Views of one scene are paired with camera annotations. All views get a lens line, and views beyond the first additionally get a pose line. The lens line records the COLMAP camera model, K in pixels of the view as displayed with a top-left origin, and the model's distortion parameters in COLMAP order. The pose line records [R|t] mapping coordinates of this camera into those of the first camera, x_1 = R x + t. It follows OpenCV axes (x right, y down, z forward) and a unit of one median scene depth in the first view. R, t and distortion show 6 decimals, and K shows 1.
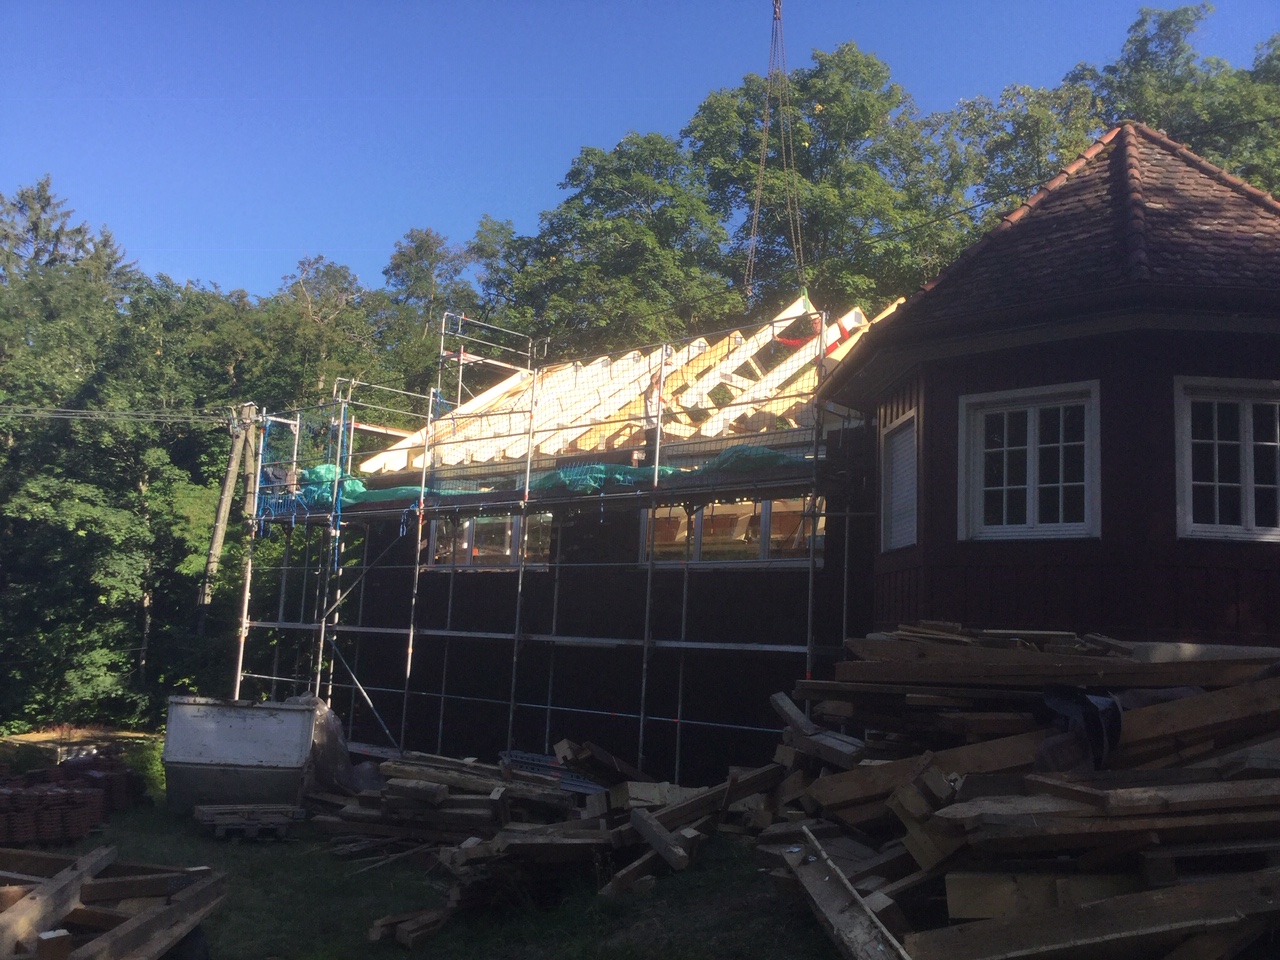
lens RADIAL K [[1135.1, 0, 640.0], [0, 1135.1, 480.0], [0, 0, 1]] dist [0.009404, 0.002612]
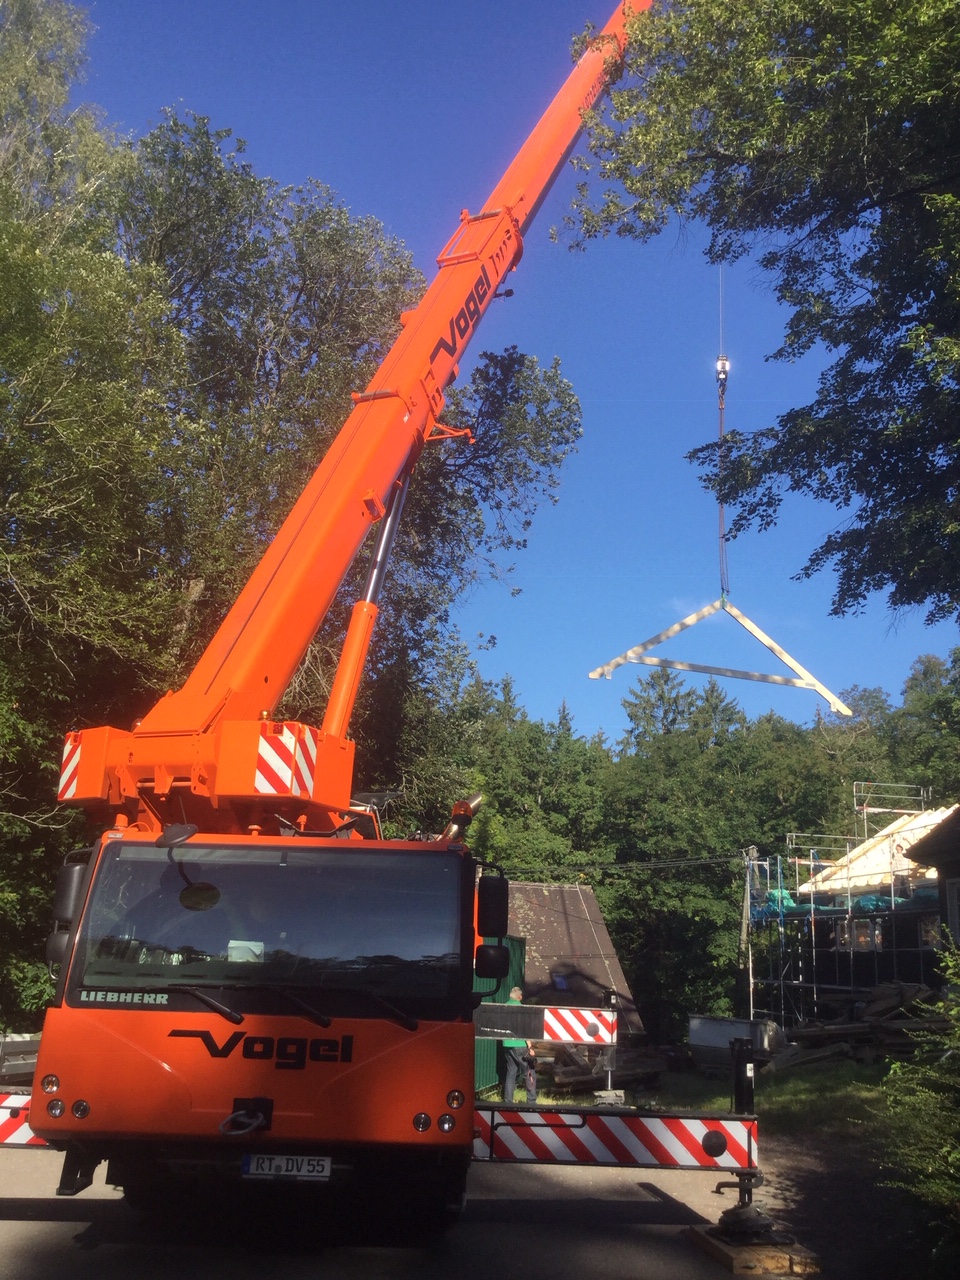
lens RADIAL K [[1135.1, 0, 480.0], [0, 1135.1, 640.0], [0, 0, 1]] dist [0.009404, 0.002612]
pose [[0.765746, -0.180288, -0.617356, 0.287936], [0.076017, 0.978548, -0.191479, -0.048216], [0.638635, 0.099695, 0.763025, -0.377943]]
